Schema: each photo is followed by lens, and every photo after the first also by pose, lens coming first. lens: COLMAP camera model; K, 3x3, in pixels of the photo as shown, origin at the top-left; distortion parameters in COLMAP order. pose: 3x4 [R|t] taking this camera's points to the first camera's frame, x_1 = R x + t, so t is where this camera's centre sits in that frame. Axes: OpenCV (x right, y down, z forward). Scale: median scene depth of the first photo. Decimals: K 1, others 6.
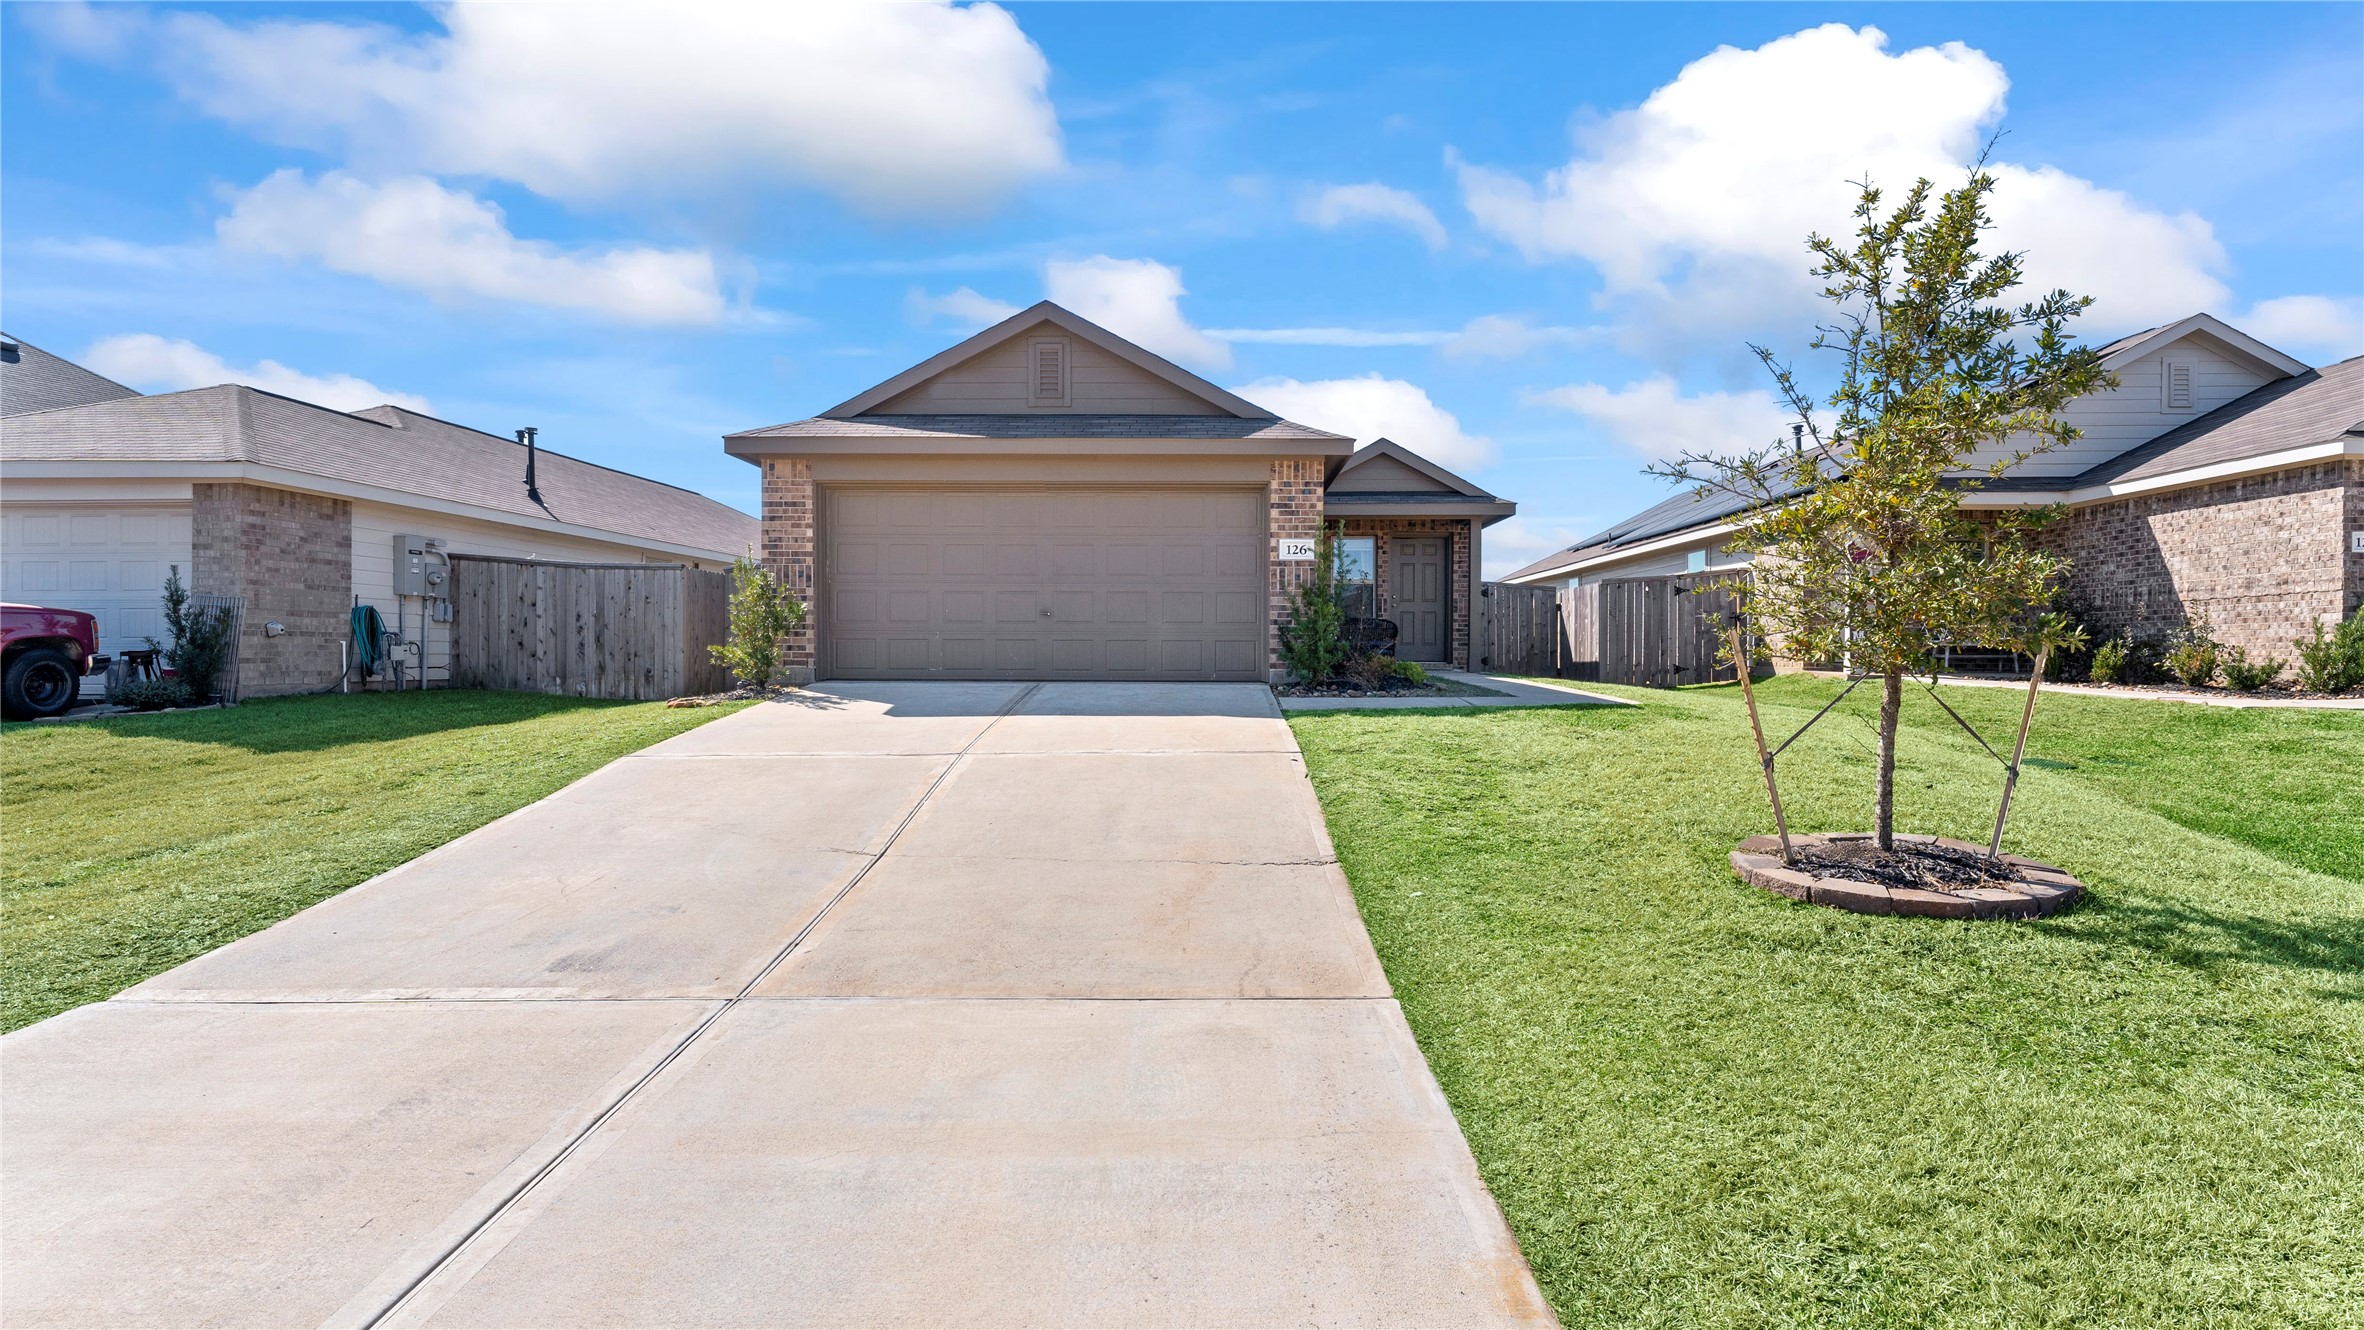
lens RADIAL K [[1104.3, 0, 1187.0], [0, 1104.3, 659.5], [0, 0, 1]] dist [-0.000689, -0.000540]
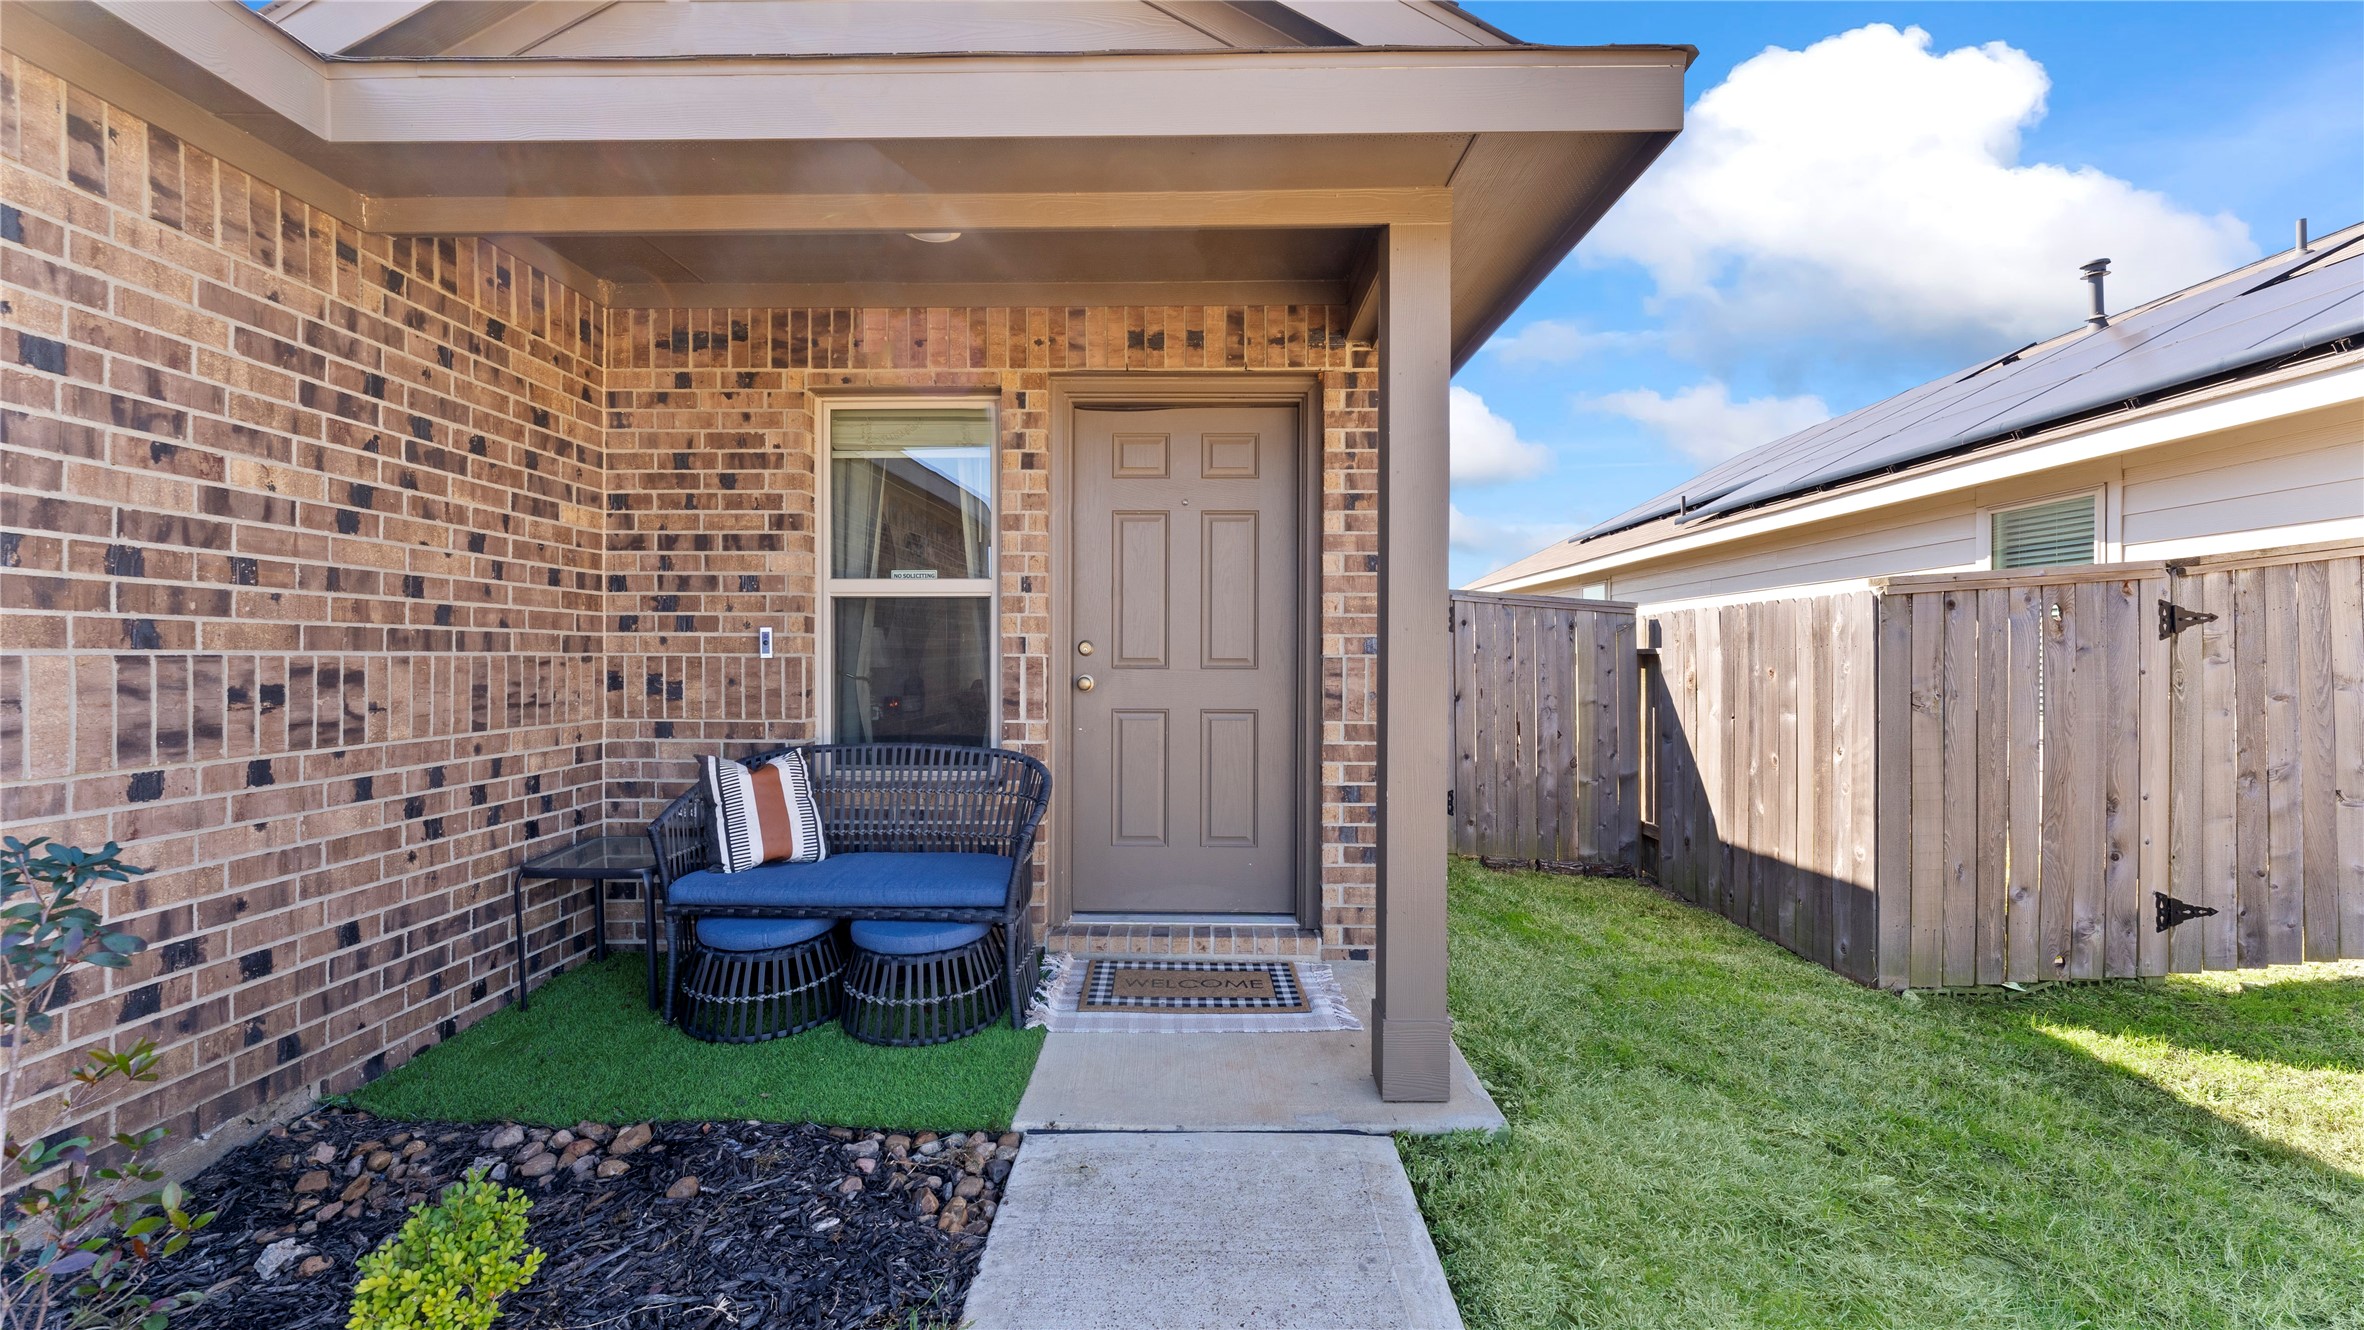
lens RADIAL K [[981.9, 0, 1171.4], [0, 981.9, 661.4], [0, 0, 1]] dist [0.001805, 0.000213]
pose [[0.999974, -0.001952, 0.006968, 0.299533], [0.001965, 0.999996, -0.001906, -0.078193], [-0.006964, 0.001920, 0.999974, 1.144274]]
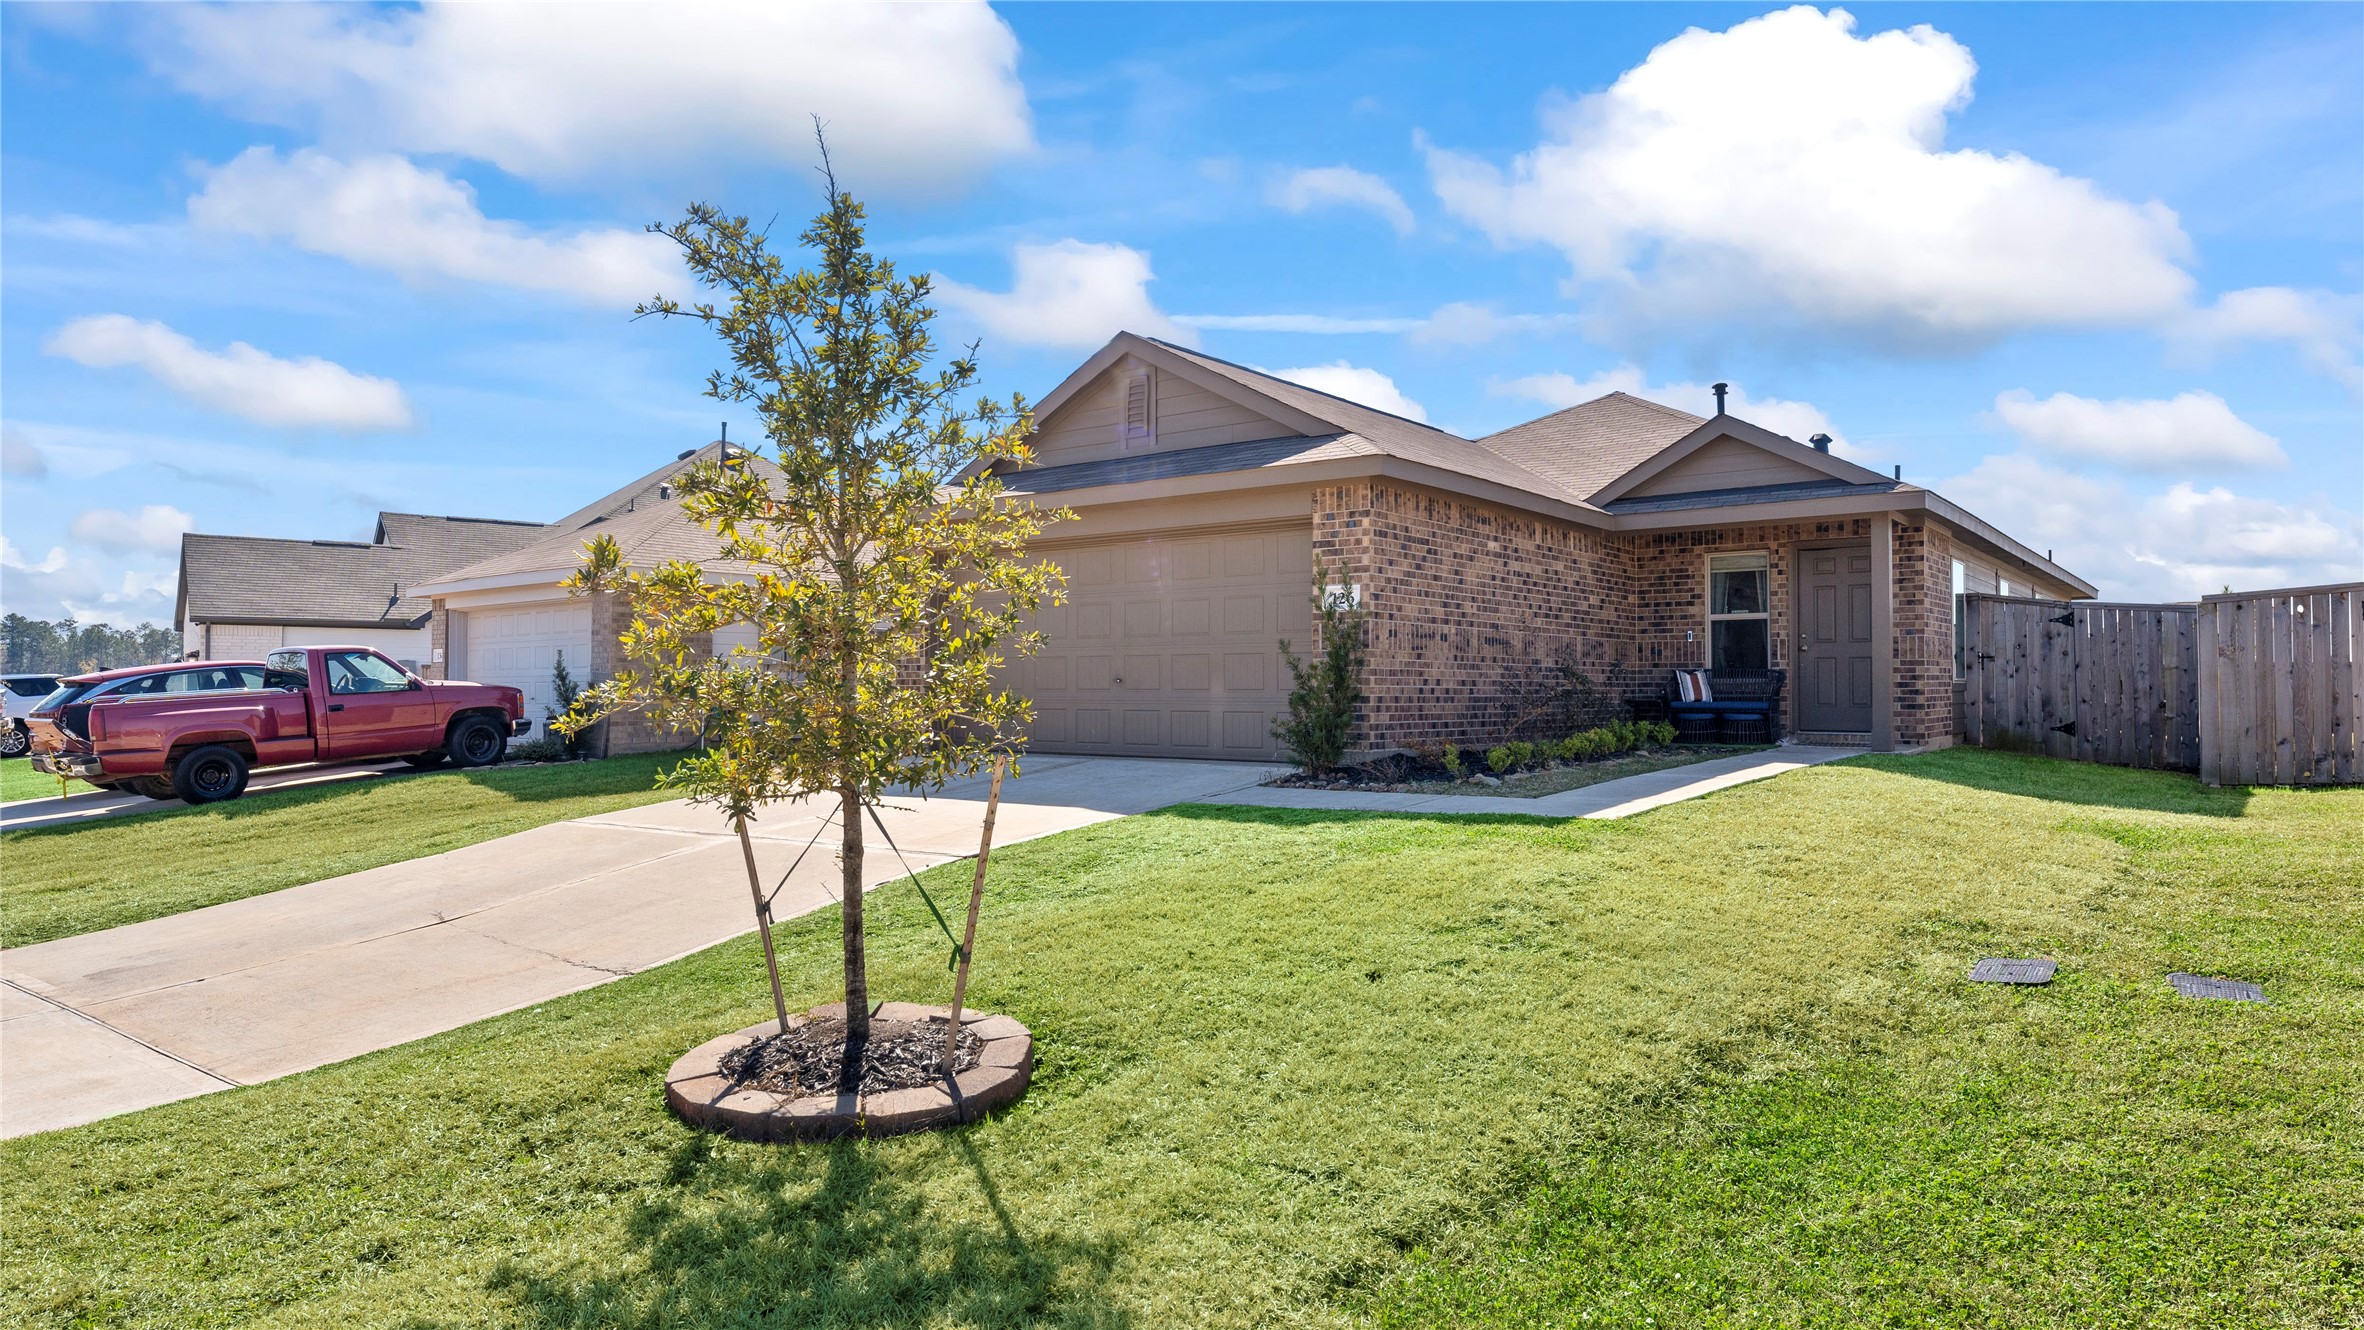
lens RADIAL K [[1359.8, 0, 1194.6], [0, 1359.8, 668.4], [0, 0, 1]] dist [-0.002457, -0.000772]
pose [[0.808104, -0.013484, -0.588885, 0.551902], [-0.000119, 0.999734, -0.023055, -0.025305], [0.589039, 0.018701, 0.807888, 0.145171]]
